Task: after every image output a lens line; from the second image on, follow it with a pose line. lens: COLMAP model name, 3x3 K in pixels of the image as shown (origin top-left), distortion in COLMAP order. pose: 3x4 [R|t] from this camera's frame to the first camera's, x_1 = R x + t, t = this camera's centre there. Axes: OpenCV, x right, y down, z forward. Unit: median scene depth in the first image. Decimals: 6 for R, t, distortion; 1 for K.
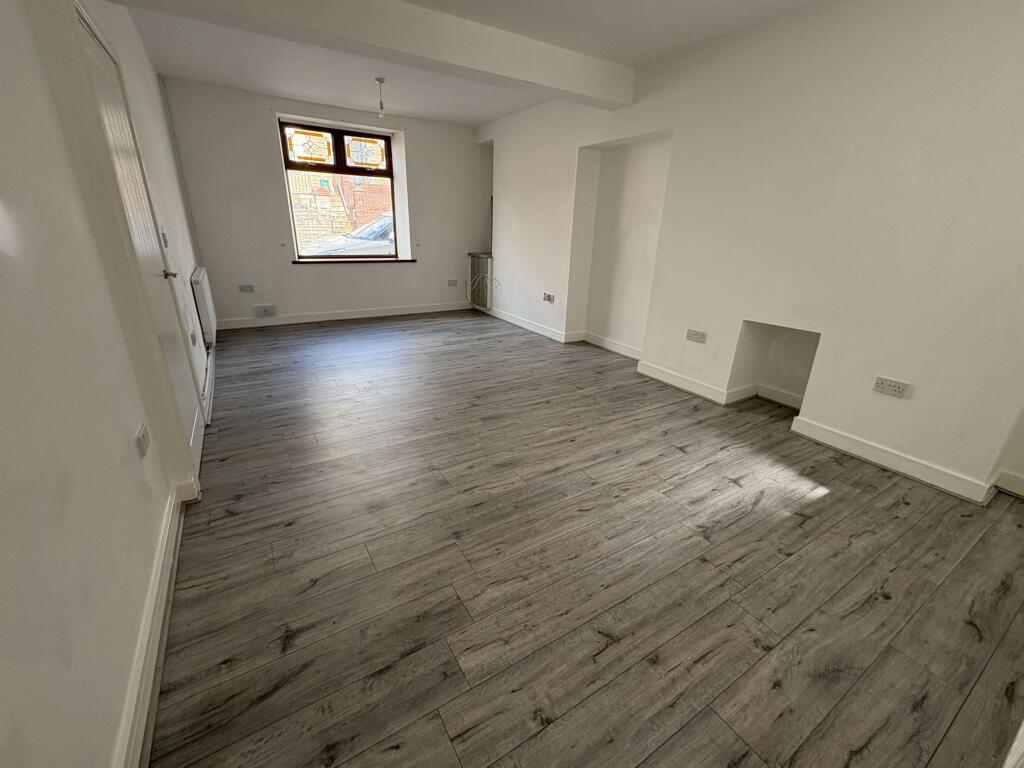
lens RADIAL K [[415.4, 0, 505.3], [0, 415.4, 383.7], [0, 0, 1]] dist [-0.001393, -0.000352]
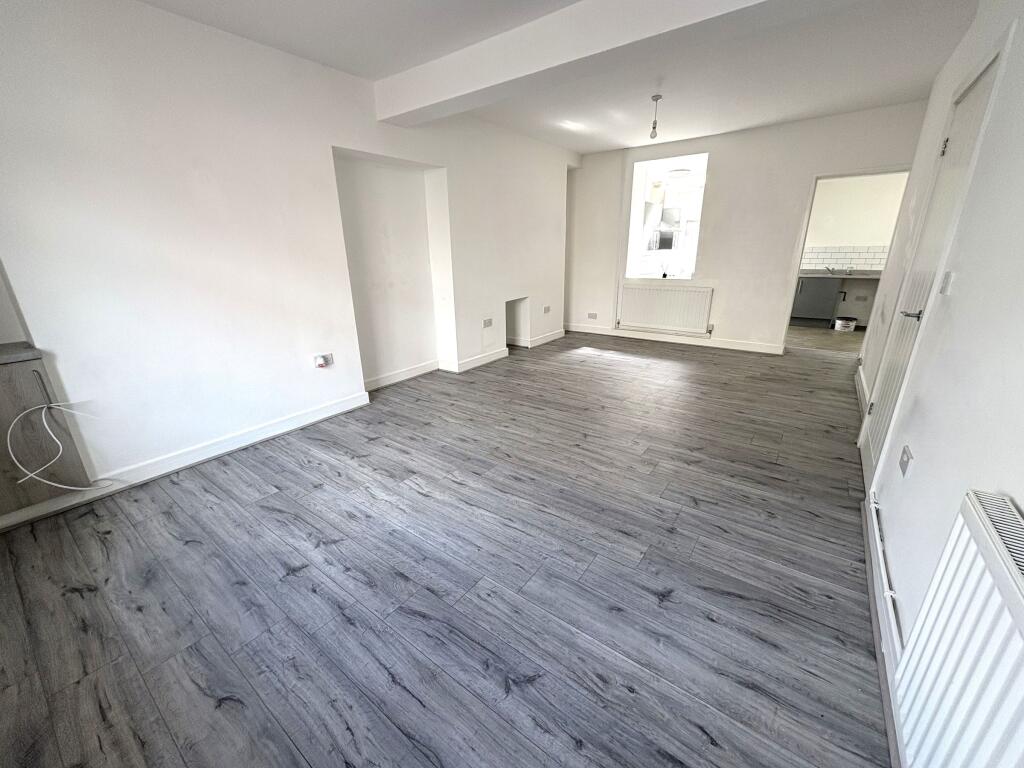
lens RADIAL K [[415.4, 0, 507.0], [0, 415.4, 385.7], [0, 0, 1]] dist [-0.001393, -0.000352]
pose [[-0.372890, -0.311373, 0.874071, -0.847415], [0.339108, 0.831117, 0.440739, -0.522631], [-0.863689, 0.460752, -0.204326, 1.286165]]
